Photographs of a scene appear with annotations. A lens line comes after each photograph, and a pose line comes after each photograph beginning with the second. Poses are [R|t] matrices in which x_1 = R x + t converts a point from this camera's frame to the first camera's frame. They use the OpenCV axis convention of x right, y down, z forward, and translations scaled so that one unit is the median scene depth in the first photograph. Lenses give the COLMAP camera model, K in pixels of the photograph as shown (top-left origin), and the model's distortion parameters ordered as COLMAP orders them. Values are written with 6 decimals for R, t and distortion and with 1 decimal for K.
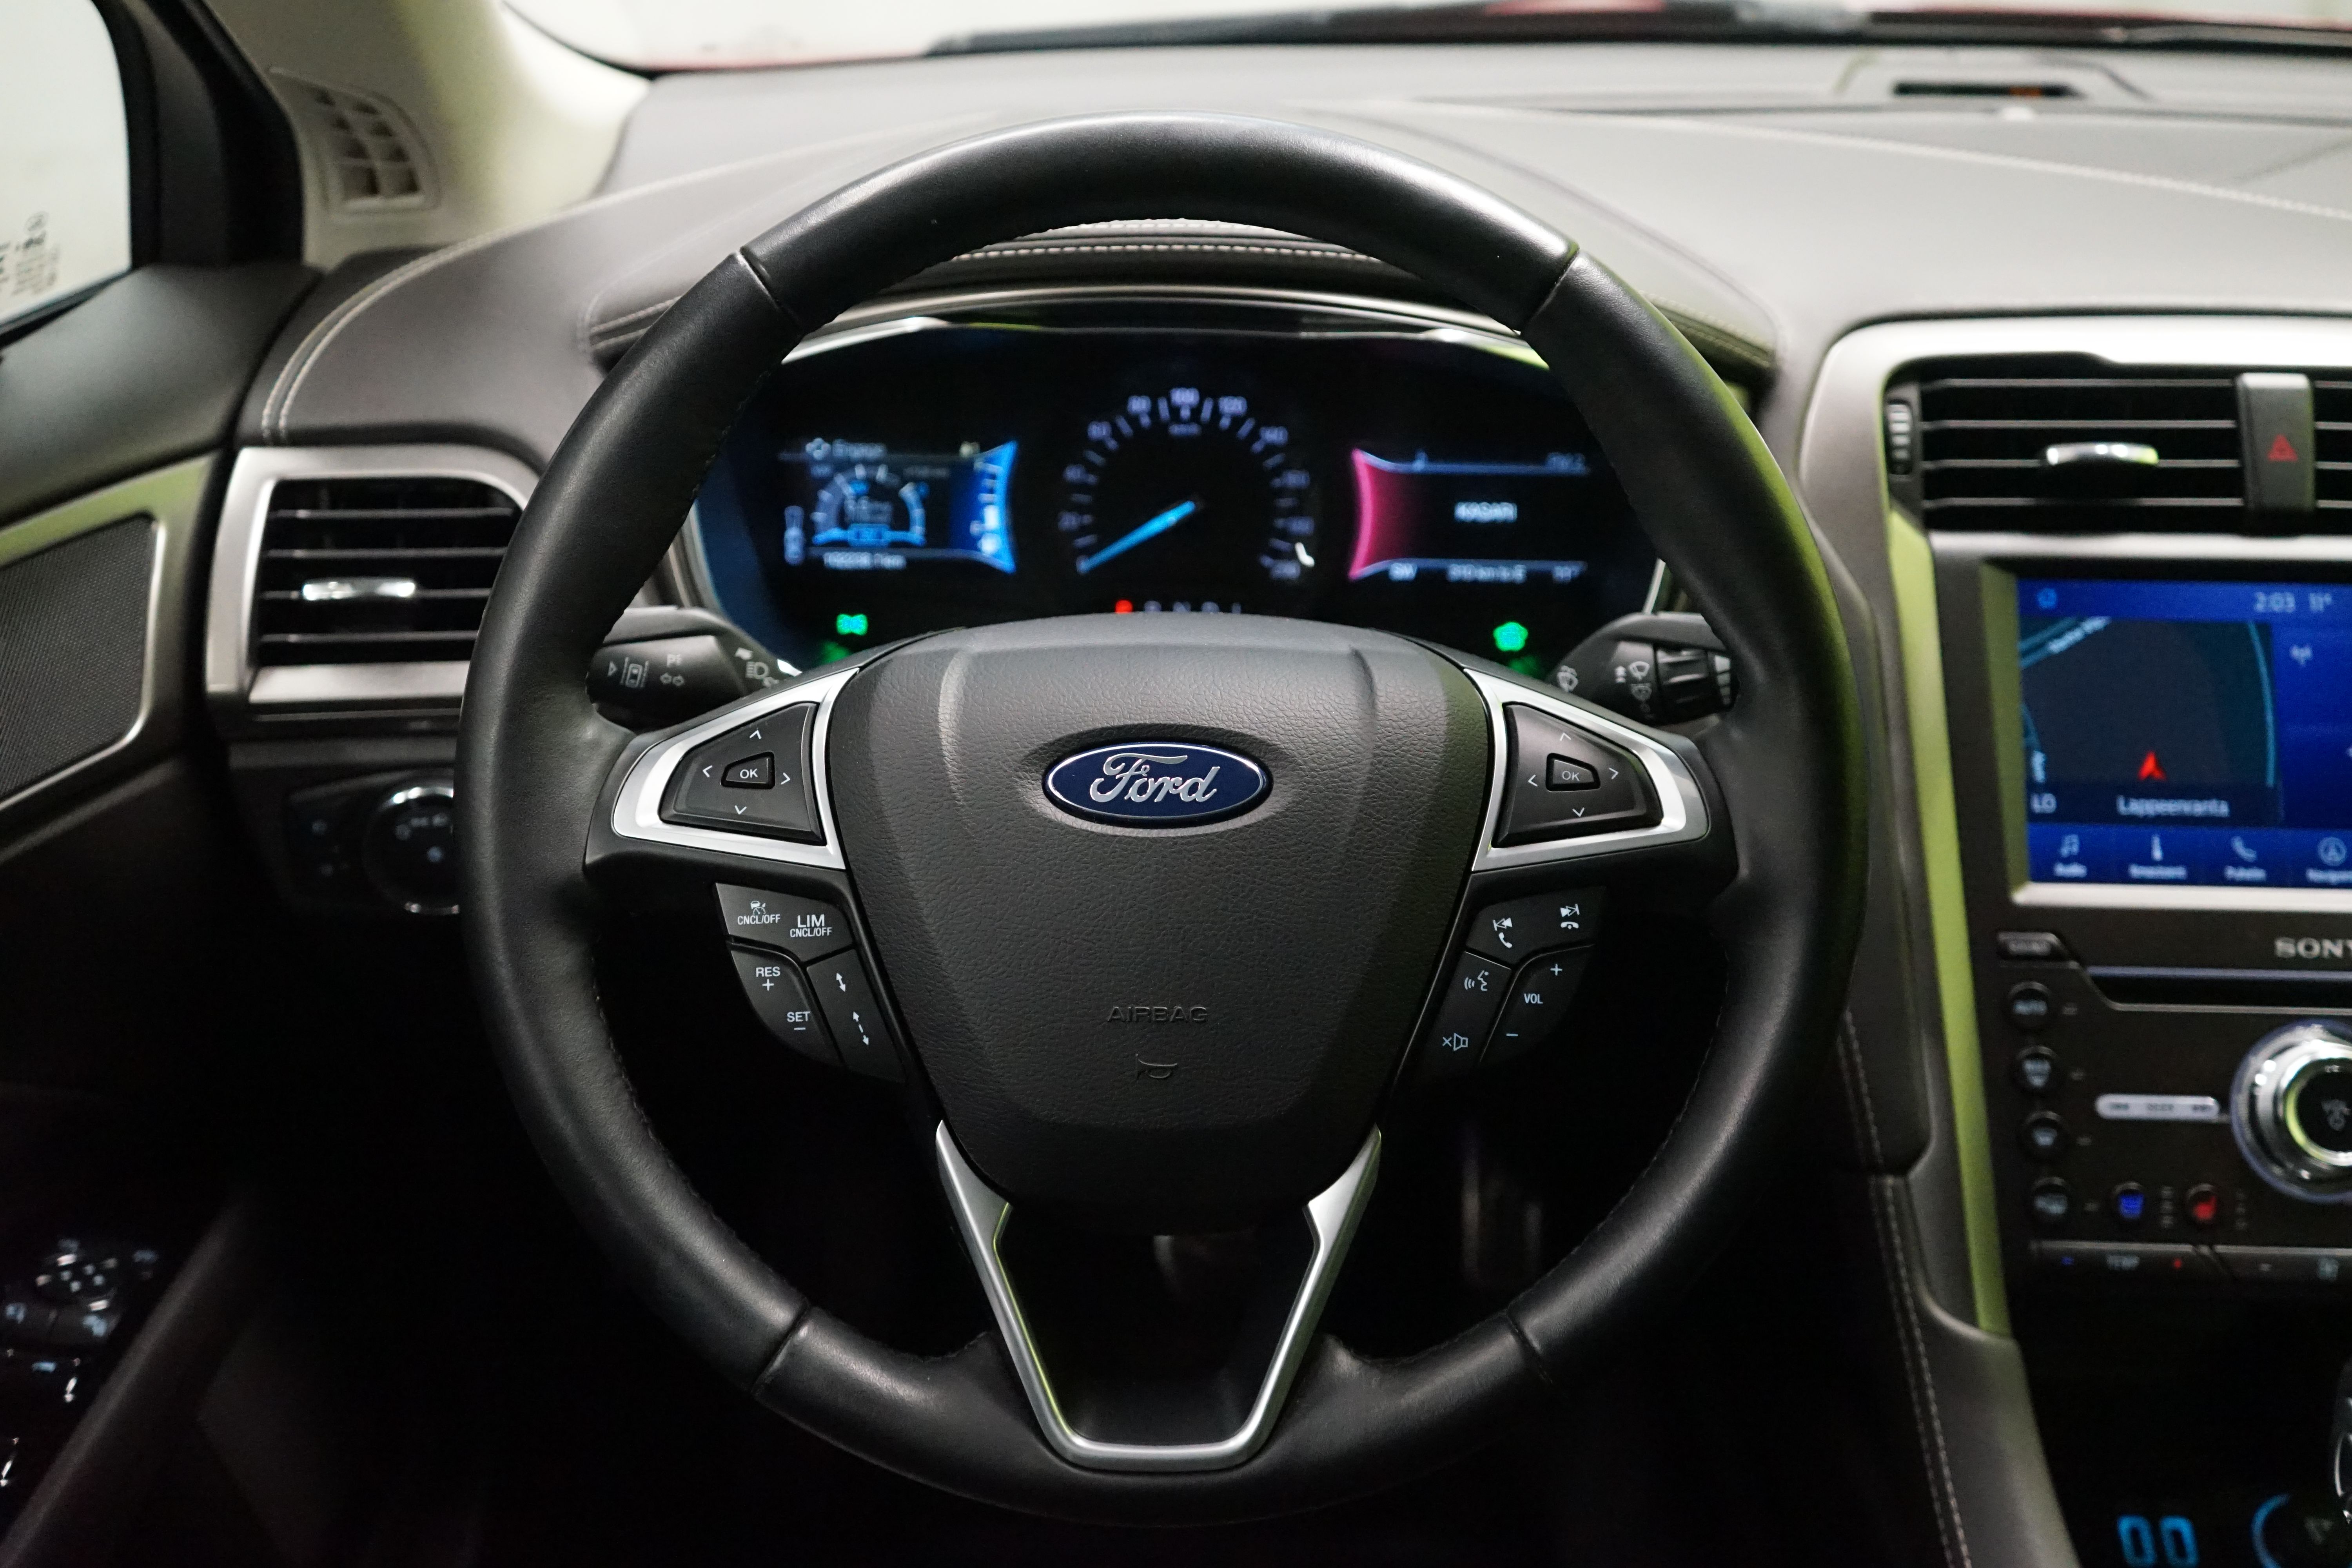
lens RADIAL K [[2334.7, 0, 1168.1], [0, 2334.7, 791.9], [0, 0, 1]] dist [0.078366, 0.000000]
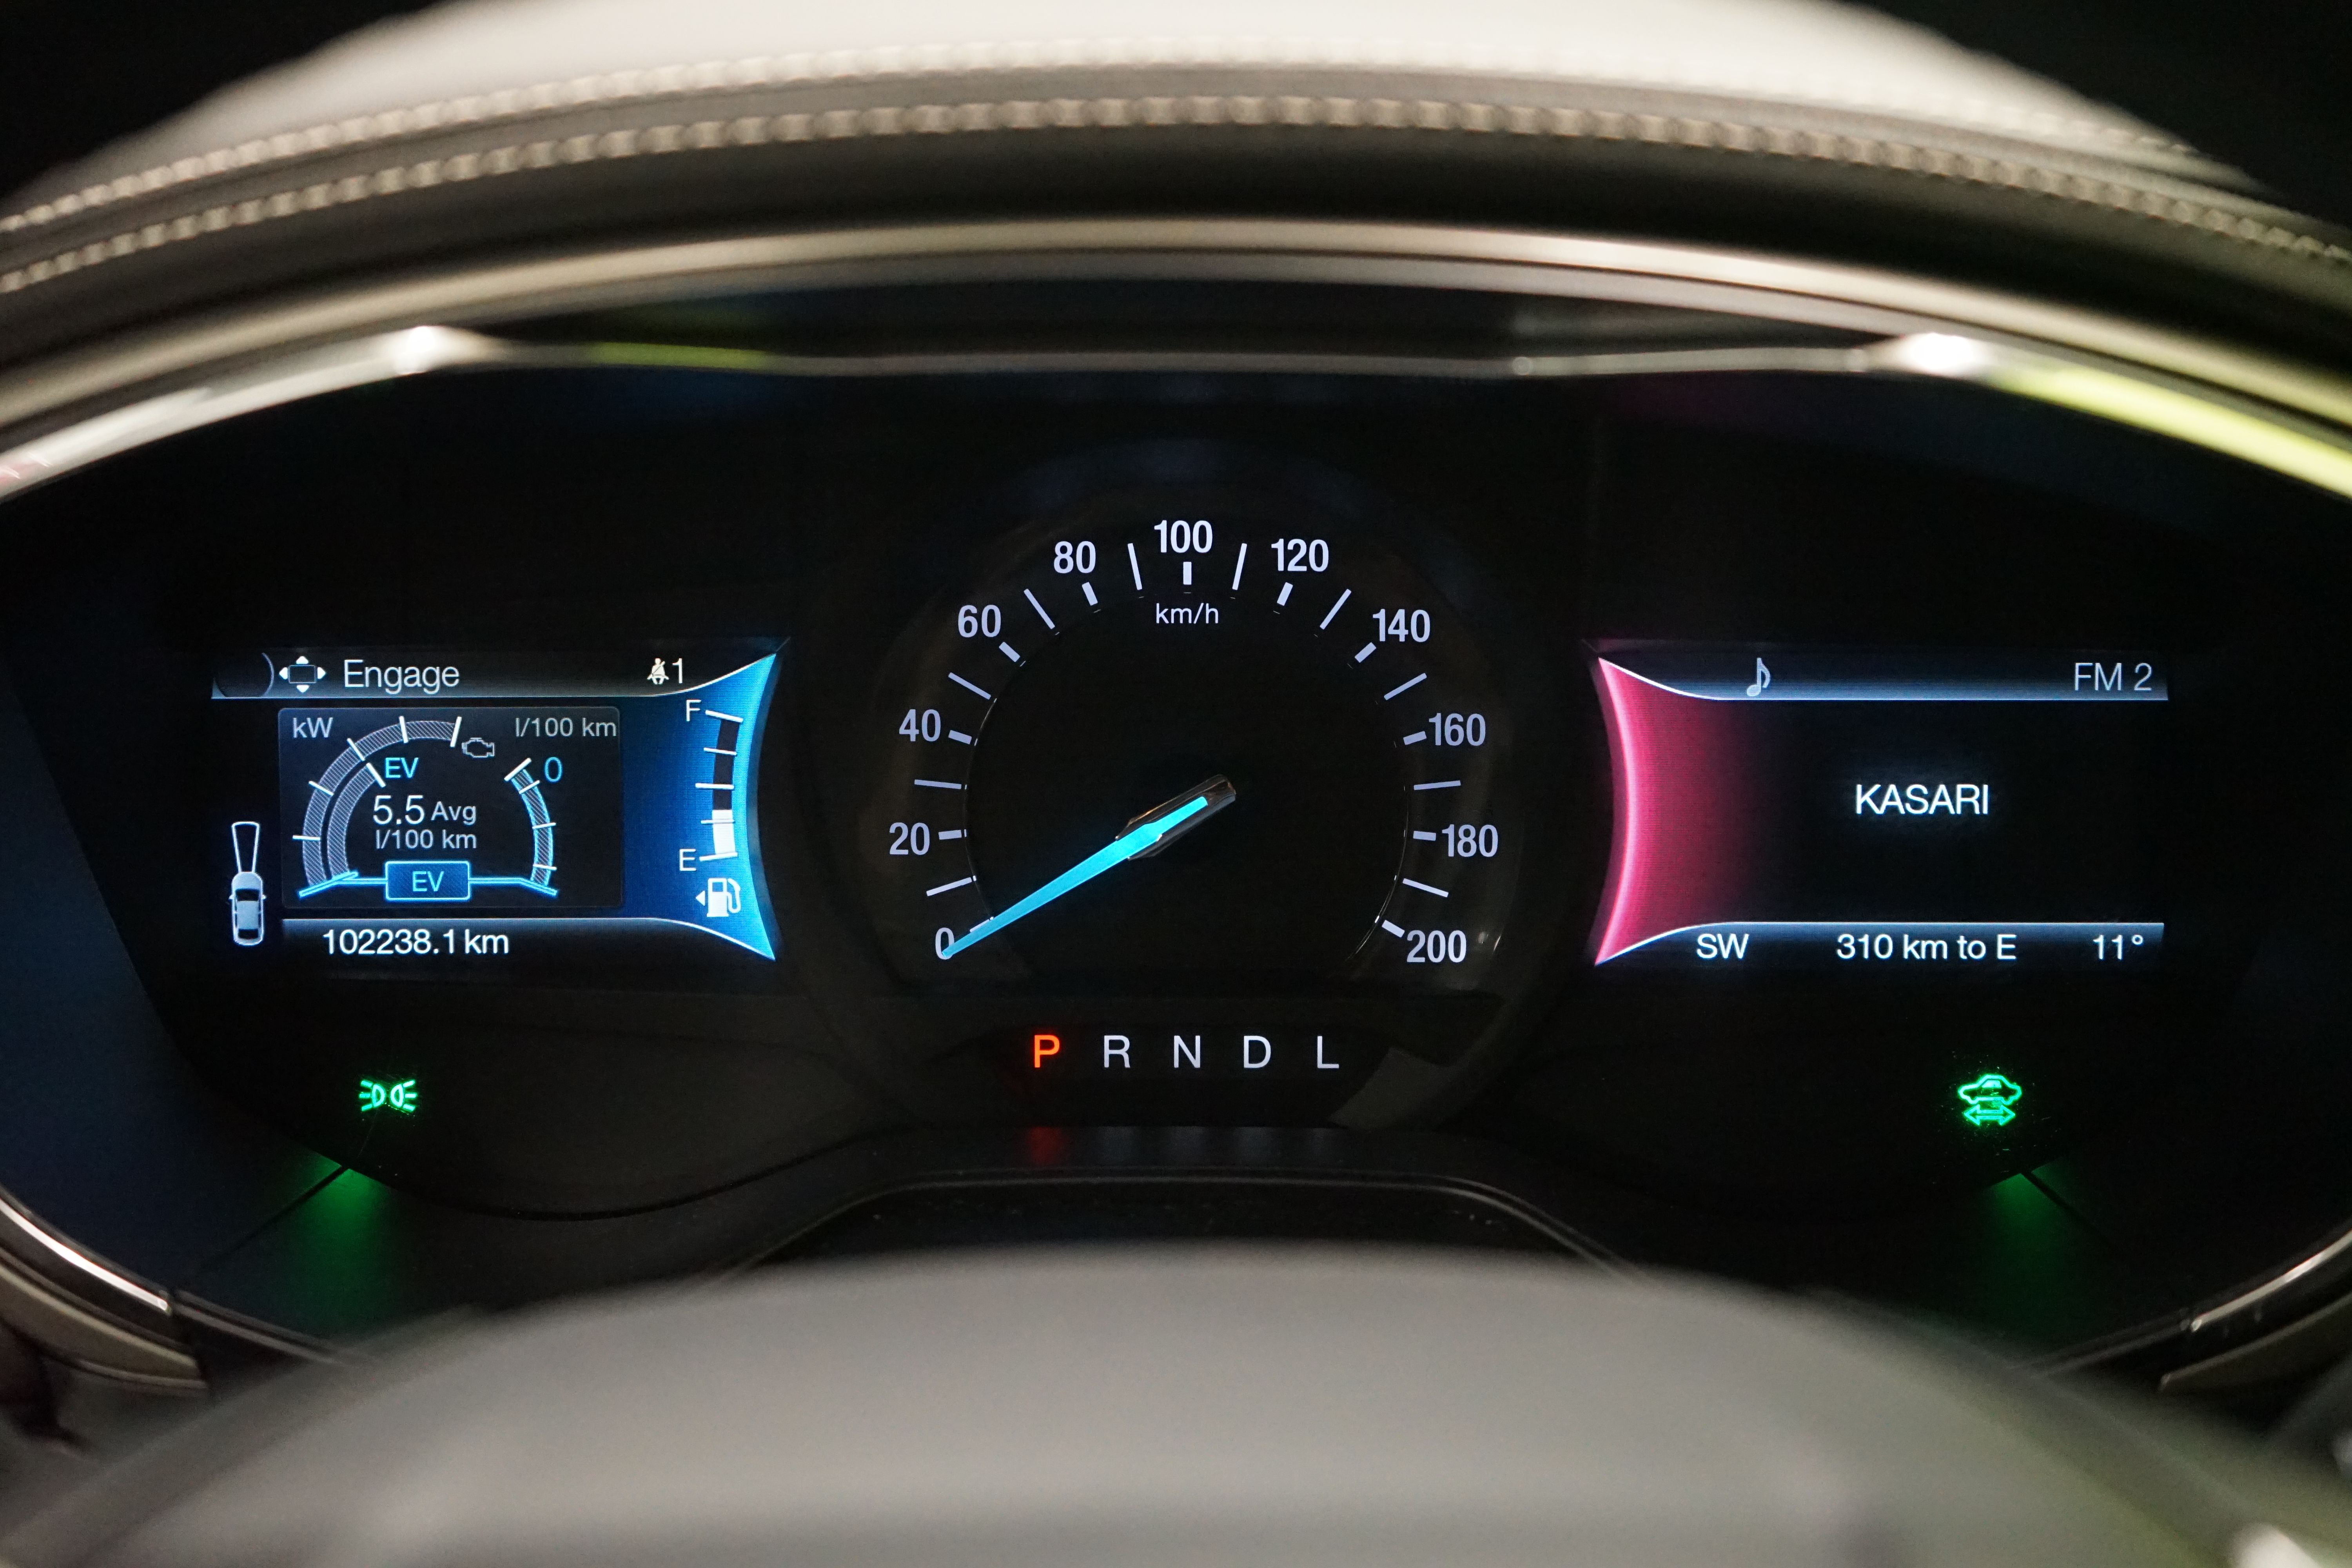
lens RADIAL K [[2992.8, 0, 1178.9], [0, 2992.8, 781.6], [0, 0, 1]] dist [0.008436, 0.000000]
pose [[0.999720, -0.019562, 0.013342, -0.001927], [0.020574, 0.996547, -0.080439, -0.082617], [-0.011723, 0.080691, 0.996670, 0.473729]]
